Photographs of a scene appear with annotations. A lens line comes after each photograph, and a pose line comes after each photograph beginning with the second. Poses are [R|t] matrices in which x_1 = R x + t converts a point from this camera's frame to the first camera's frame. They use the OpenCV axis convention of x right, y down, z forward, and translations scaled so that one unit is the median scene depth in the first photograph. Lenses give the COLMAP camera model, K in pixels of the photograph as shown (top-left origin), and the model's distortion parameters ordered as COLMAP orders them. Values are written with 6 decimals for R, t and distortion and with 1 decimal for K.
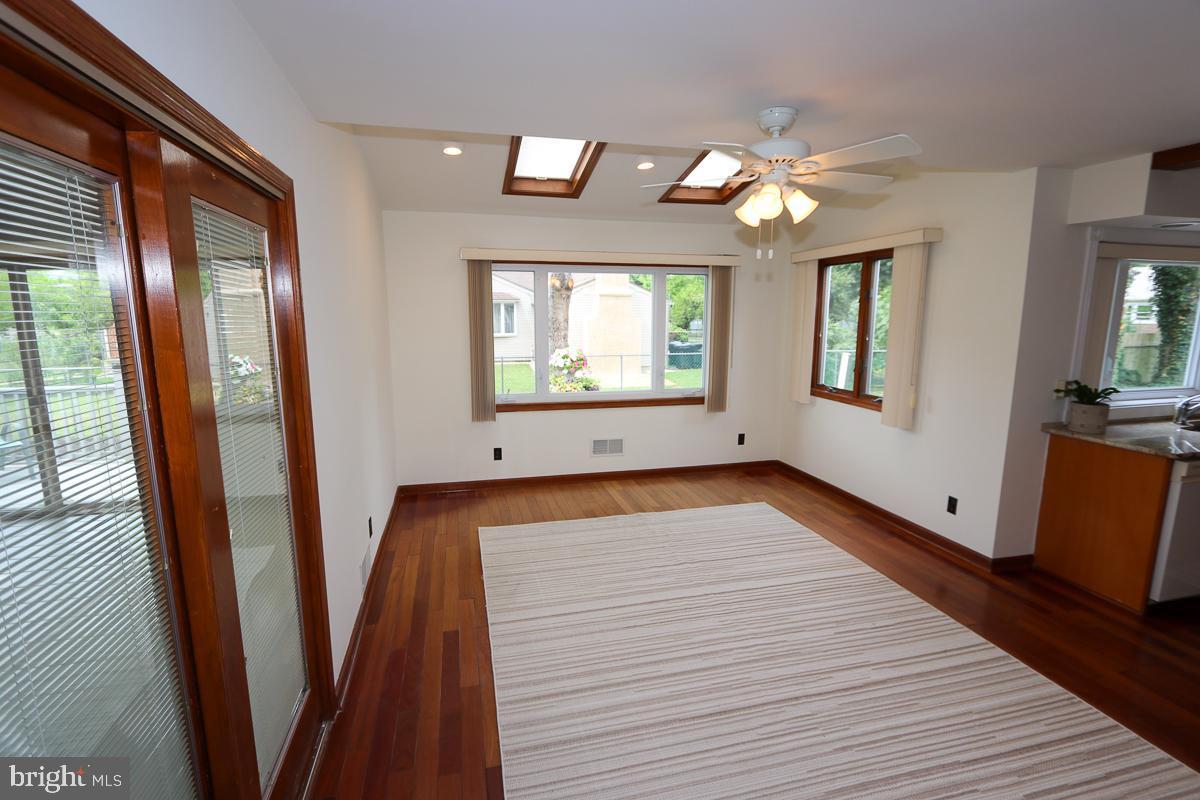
lens RADIAL K [[552.0, 0, 591.4], [0, 552.0, 401.8], [0, 0, 1]] dist [-0.020286, 0.004723]
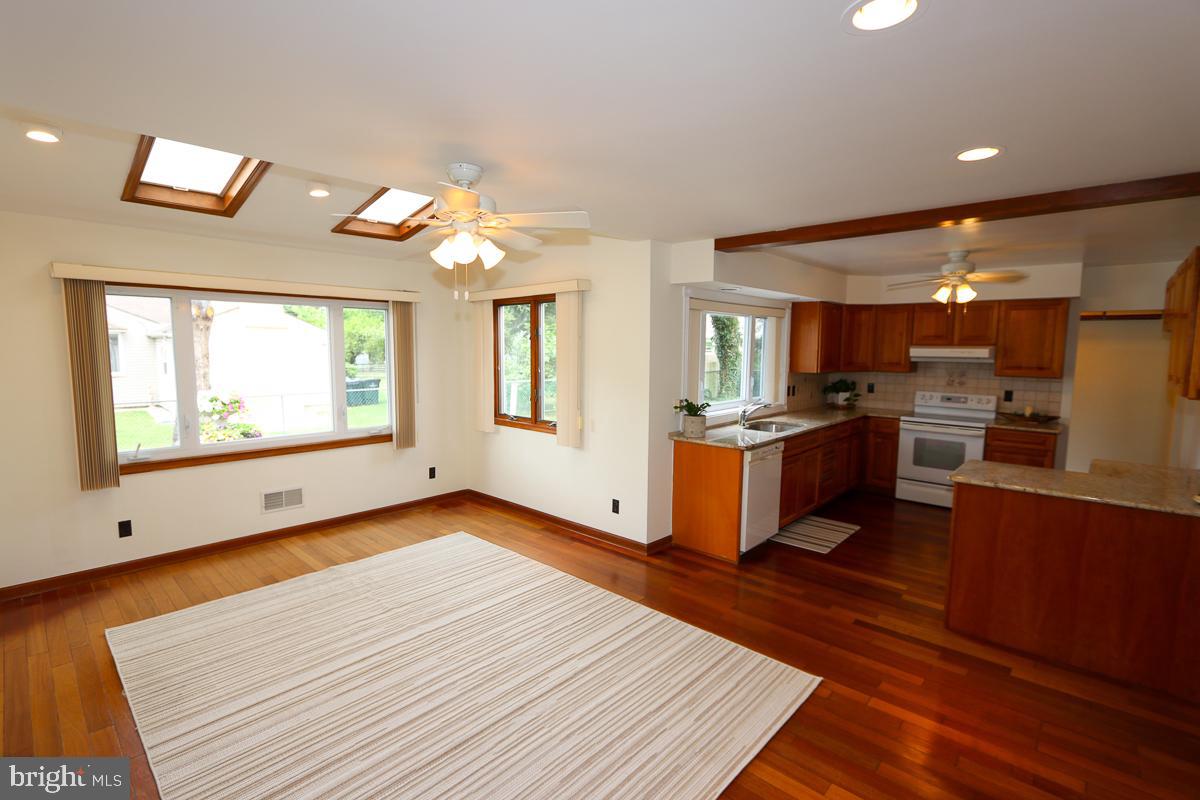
lens RADIAL K [[552.0, 0, 589.4], [0, 552.0, 401.0], [0, 0, 1]] dist [-0.020286, 0.004723]
pose [[0.836925, -0.048832, 0.545135, -0.041383], [0.082579, 0.995876, -0.037573, -0.002008], [-0.541052, 0.076462, 0.837506, -0.008861]]
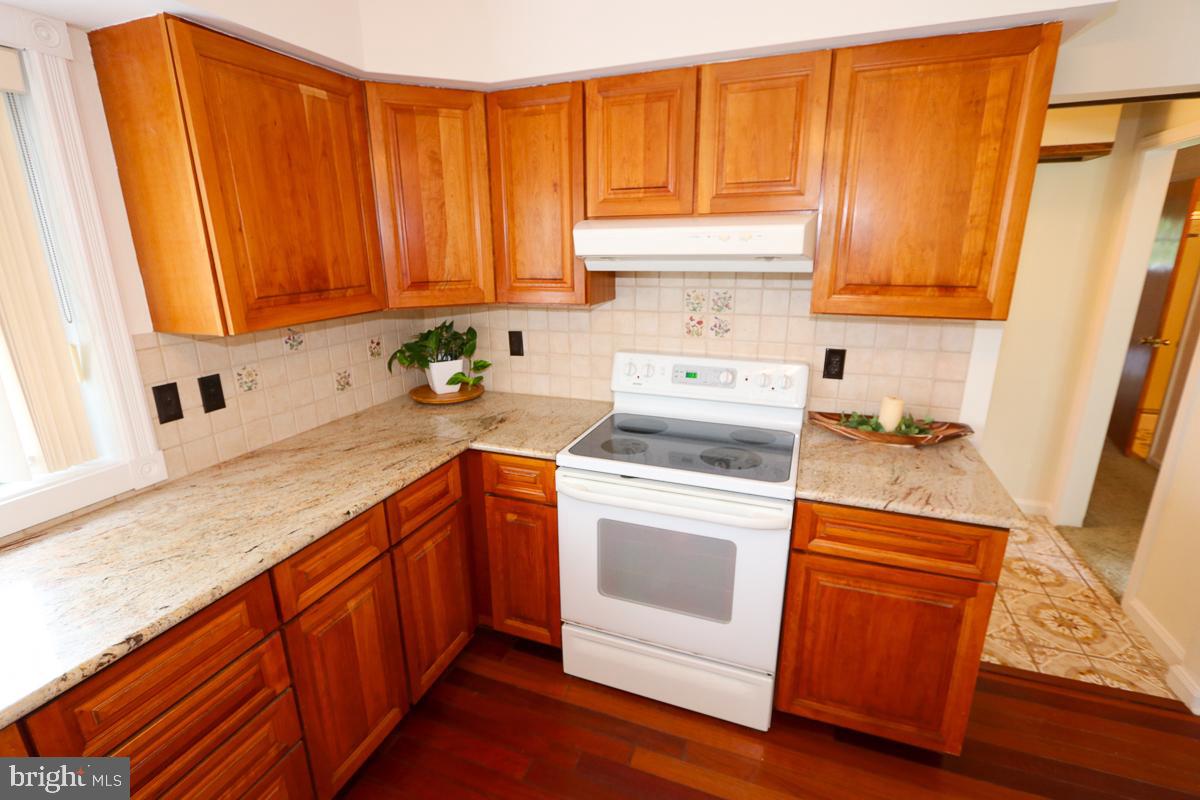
lens RADIAL K [[552.0, 0, 590.0], [0, 552.0, 401.4], [0, 0, 1]] dist [-0.020286, 0.004723]
pose [[0.577734, -0.229436, 0.783315, 1.128784], [0.145912, 0.973253, 0.177452, -0.069287], [-0.803077, 0.011775, 0.595759, 0.478201]]
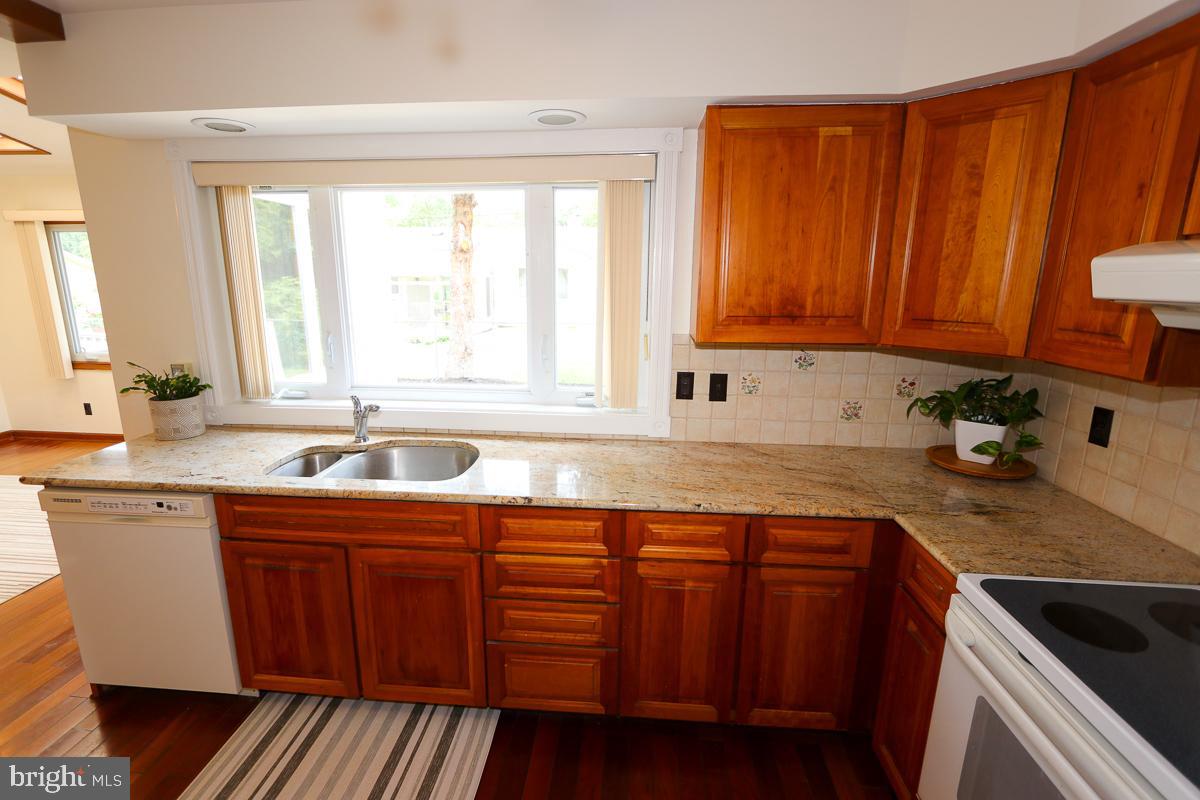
lens RADIAL K [[552.0, 0, 591.7], [0, 552.0, 402.5], [0, 0, 1]] dist [-0.020286, 0.004723]
pose [[0.947450, 0.077372, -0.310405, 1.353908], [-0.059147, 0.995950, 0.067718, -0.057344], [0.314388, -0.045800, 0.948189, 0.405977]]
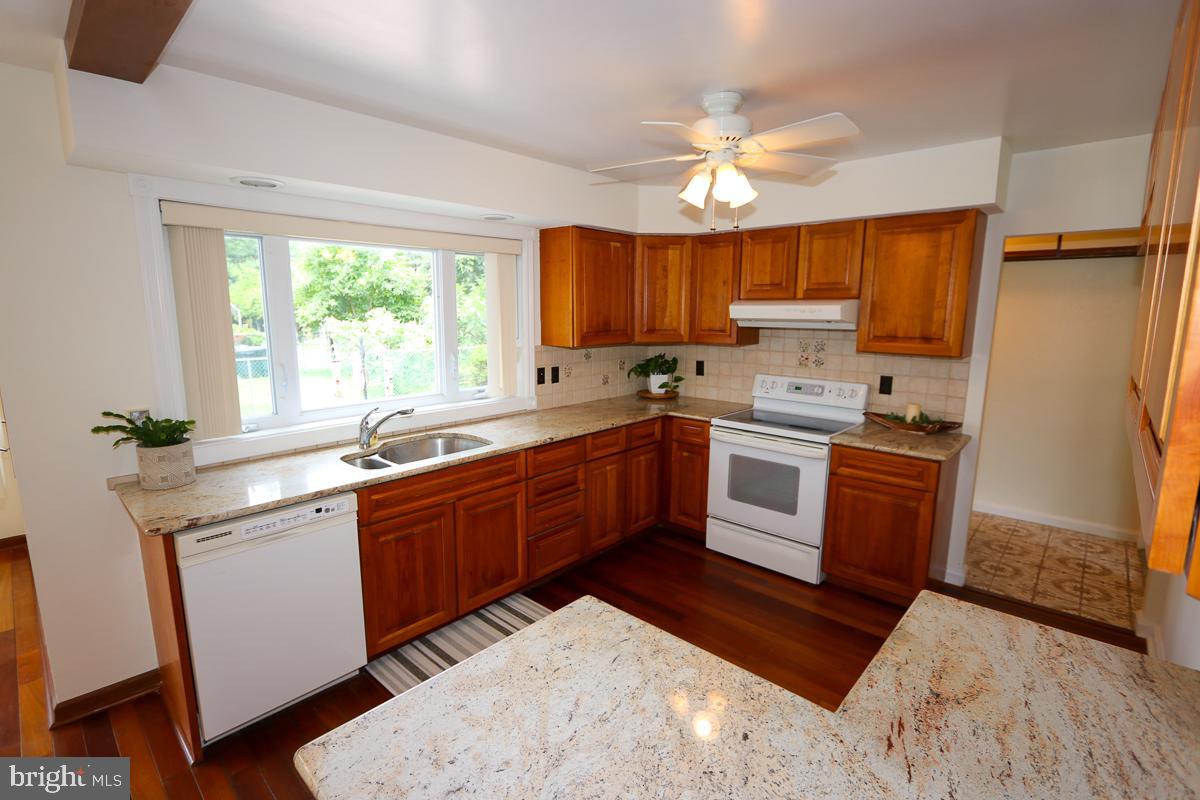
lens RADIAL K [[552.0, 0, 590.8], [0, 552.0, 399.6], [0, 0, 1]] dist [-0.020286, 0.004723]
pose [[0.835550, -0.086331, 0.542590, 0.815853], [0.086500, 0.995932, 0.025257, -0.017305], [-0.542563, 0.025830, 0.839618, 0.127760]]
